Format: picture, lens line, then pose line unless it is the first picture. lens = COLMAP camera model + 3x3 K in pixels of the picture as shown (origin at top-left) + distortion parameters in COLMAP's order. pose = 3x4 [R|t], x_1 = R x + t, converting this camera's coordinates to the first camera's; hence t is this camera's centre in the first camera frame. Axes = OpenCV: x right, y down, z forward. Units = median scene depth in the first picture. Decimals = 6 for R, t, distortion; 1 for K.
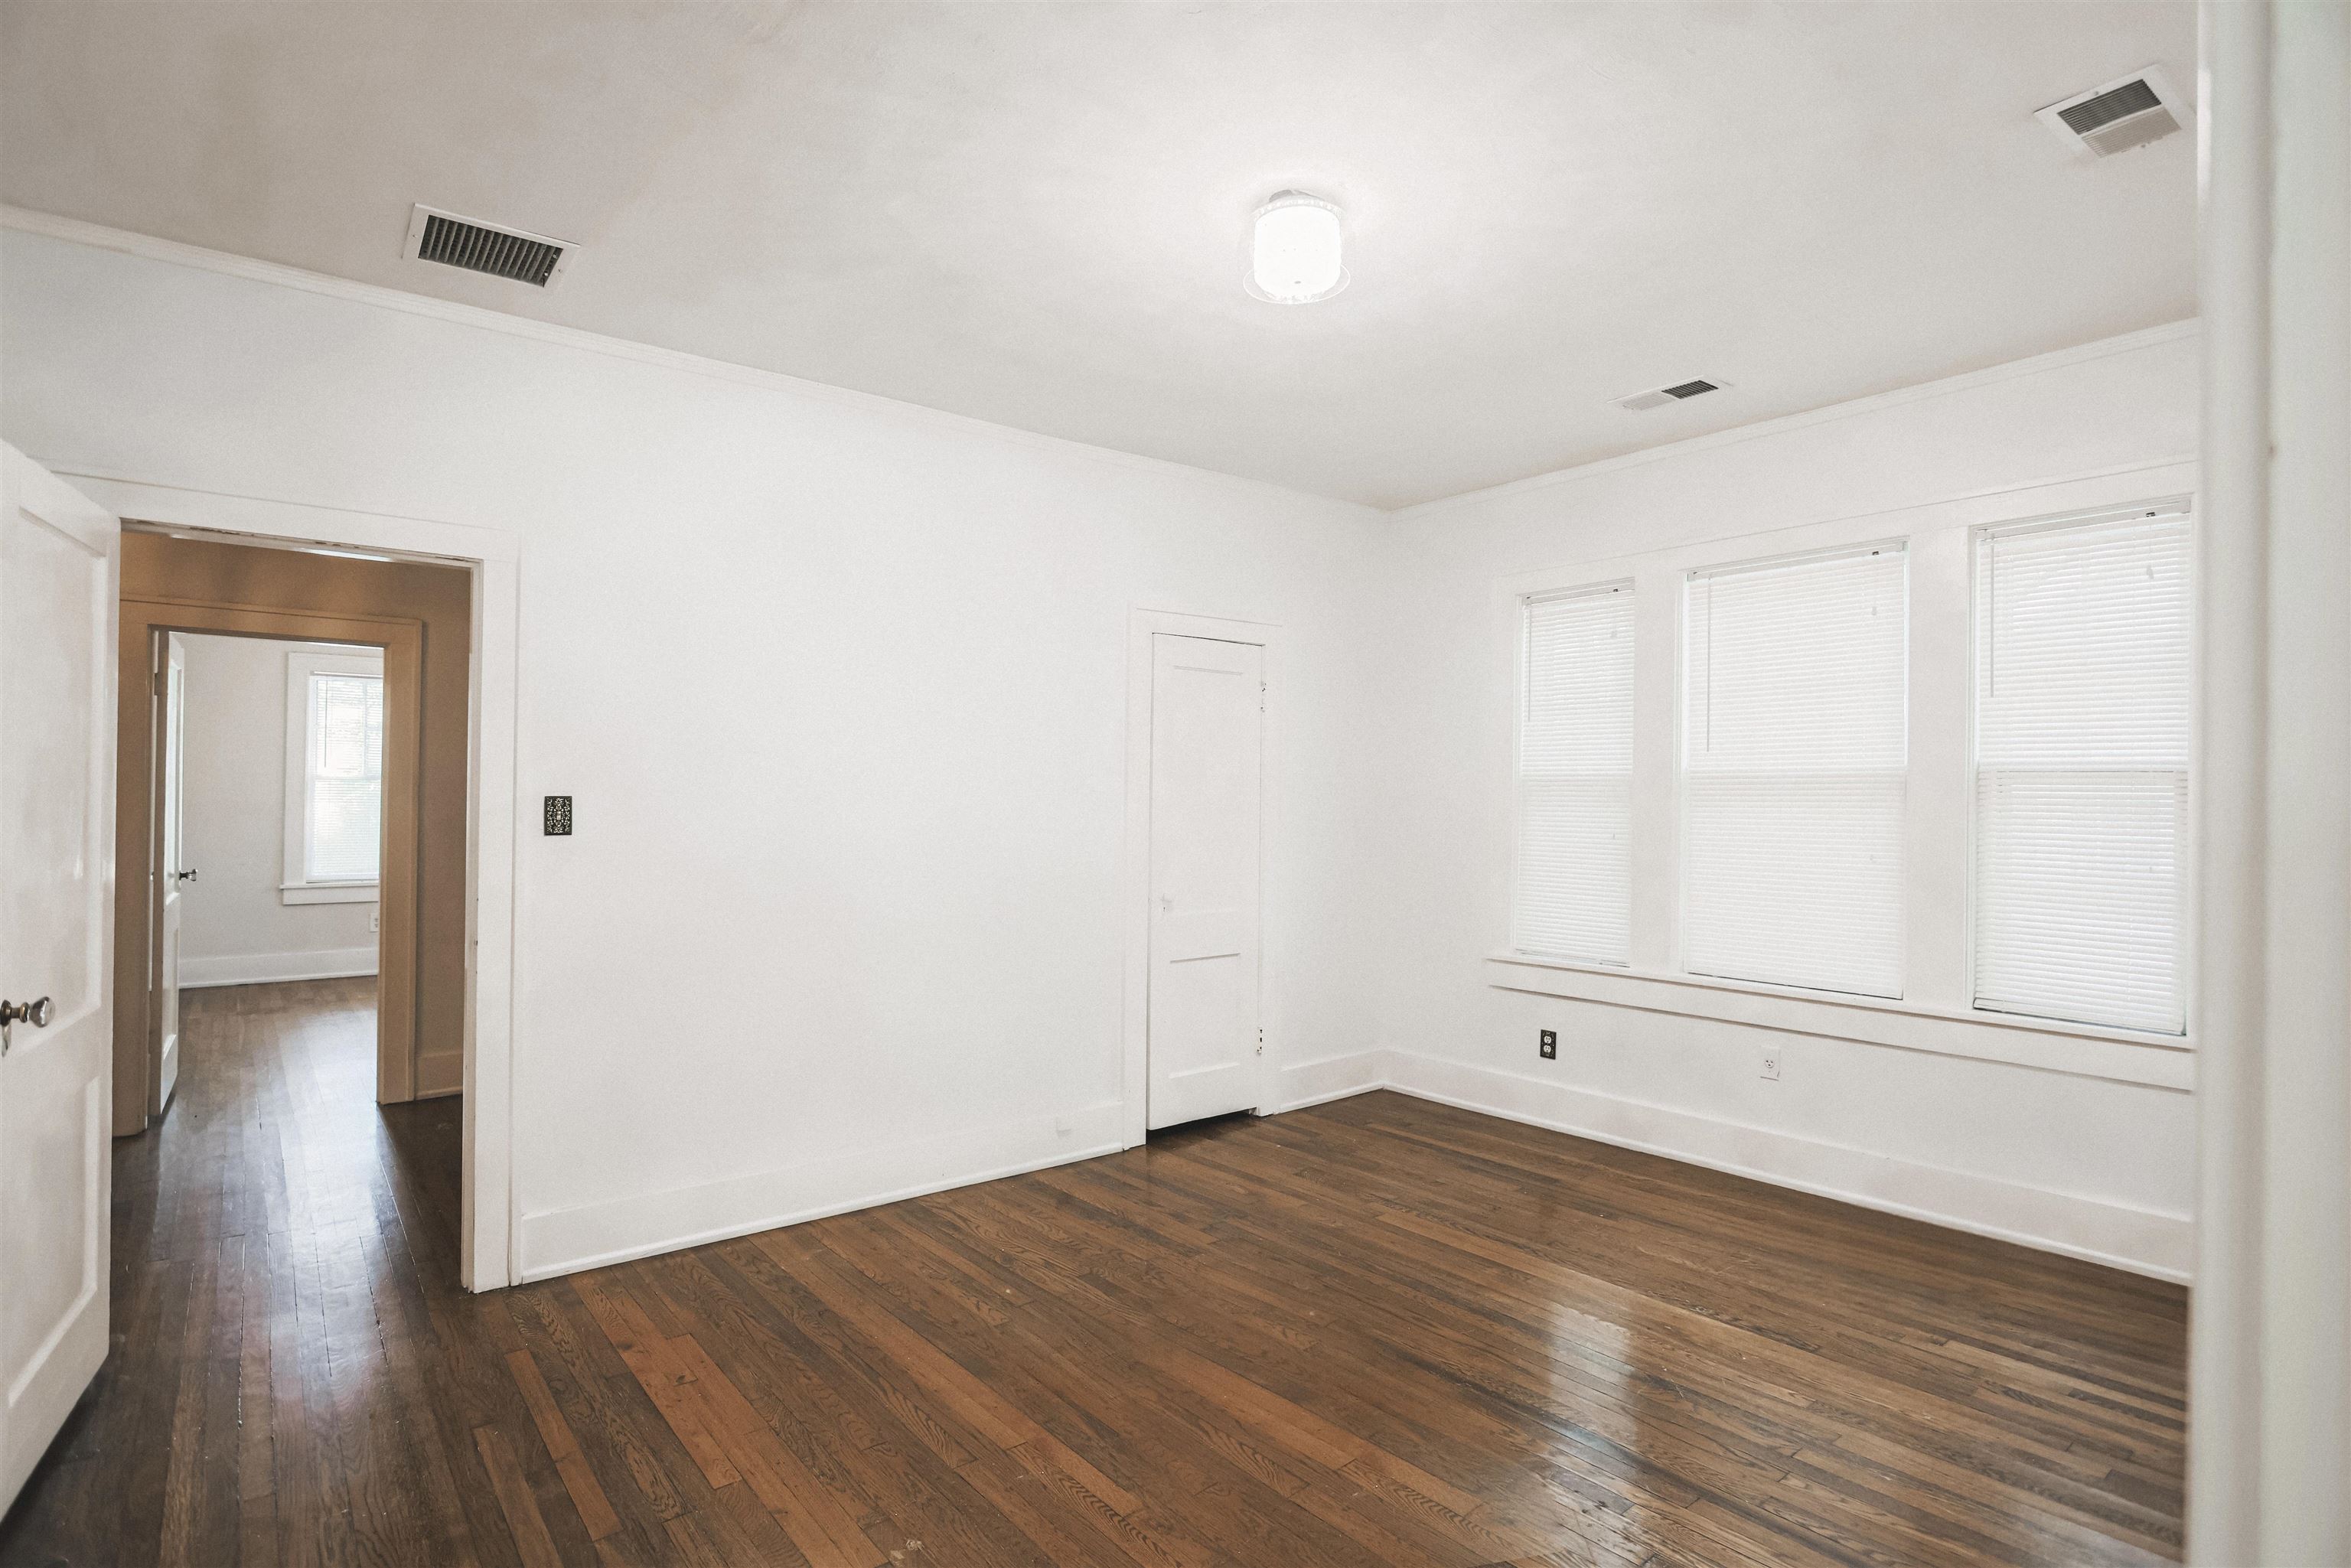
lens RADIAL K [[1200.1, 0, 1175.5], [0, 1200.1, 784.0], [0, 0, 1]] dist [-0.019085, 0.002220]
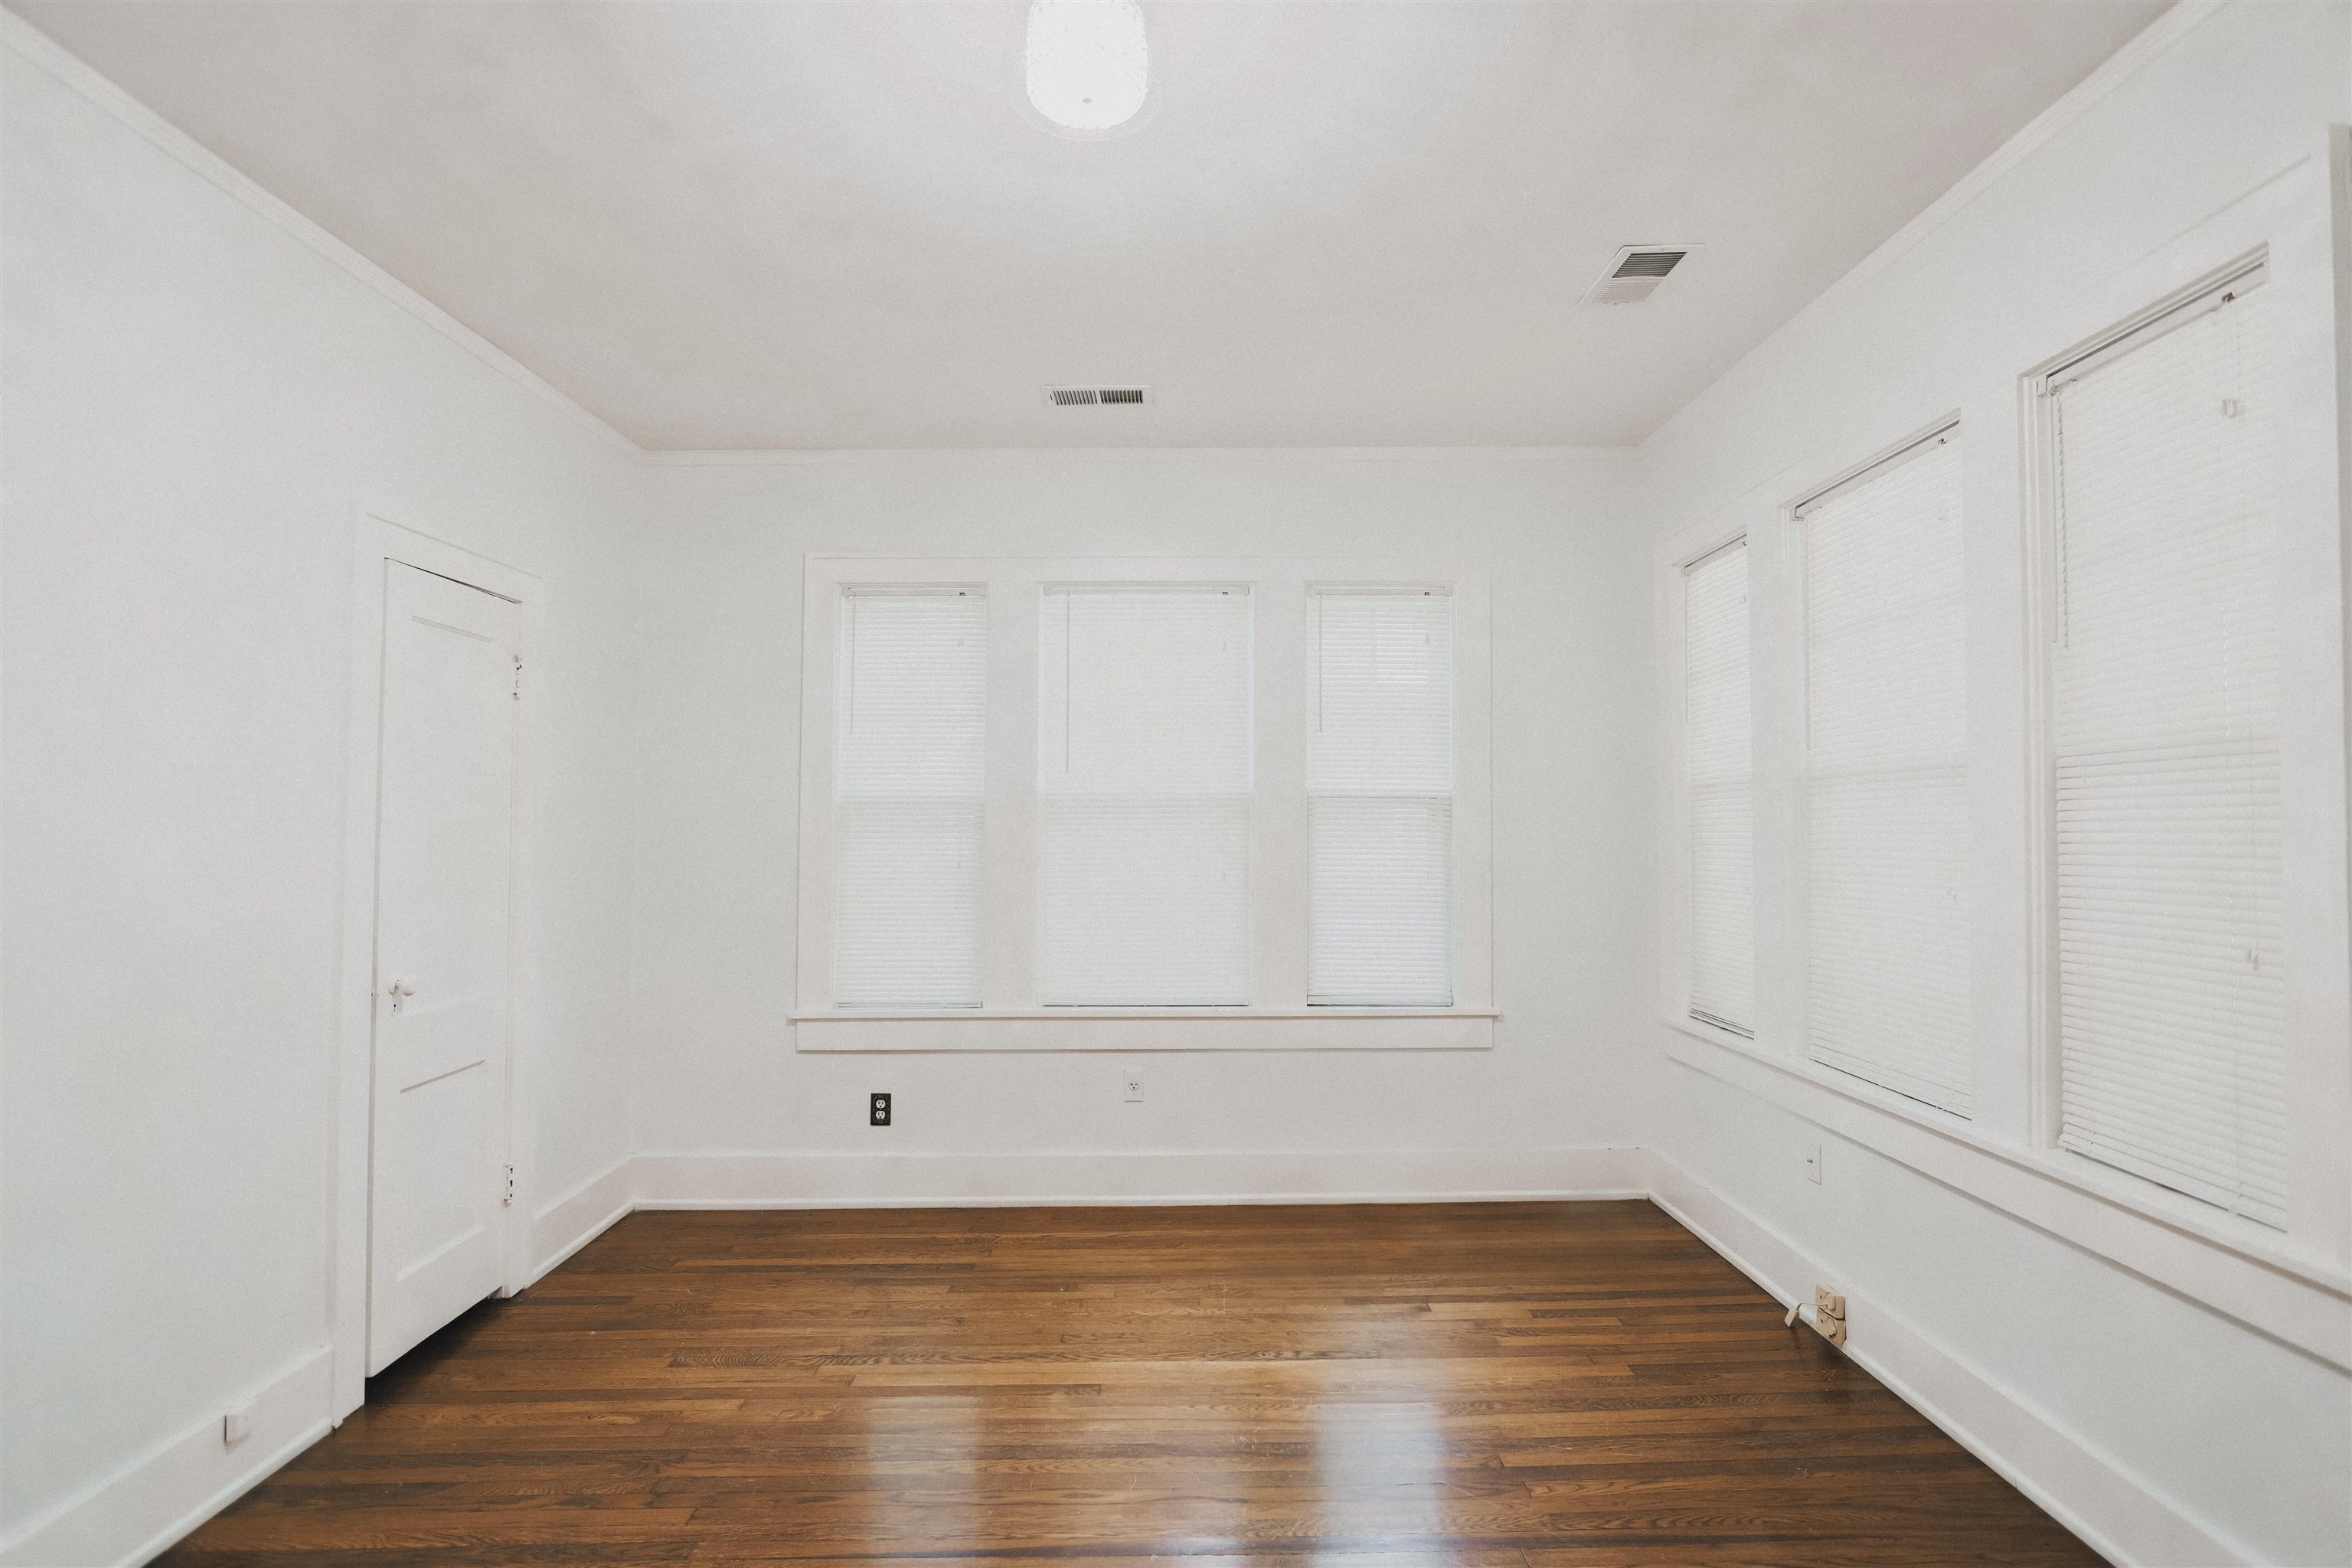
lens RADIAL K [[1200.6, 0, 1176.0], [0, 1200.6, 784.0], [0, 0, 1]] dist [-0.019085, 0.002220]
pose [[0.616166, 0.018300, 0.787403, -0.268349], [-0.001160, 0.999750, -0.022327, 0.003034], [-0.787615, 0.012844, 0.616034, 0.335384]]
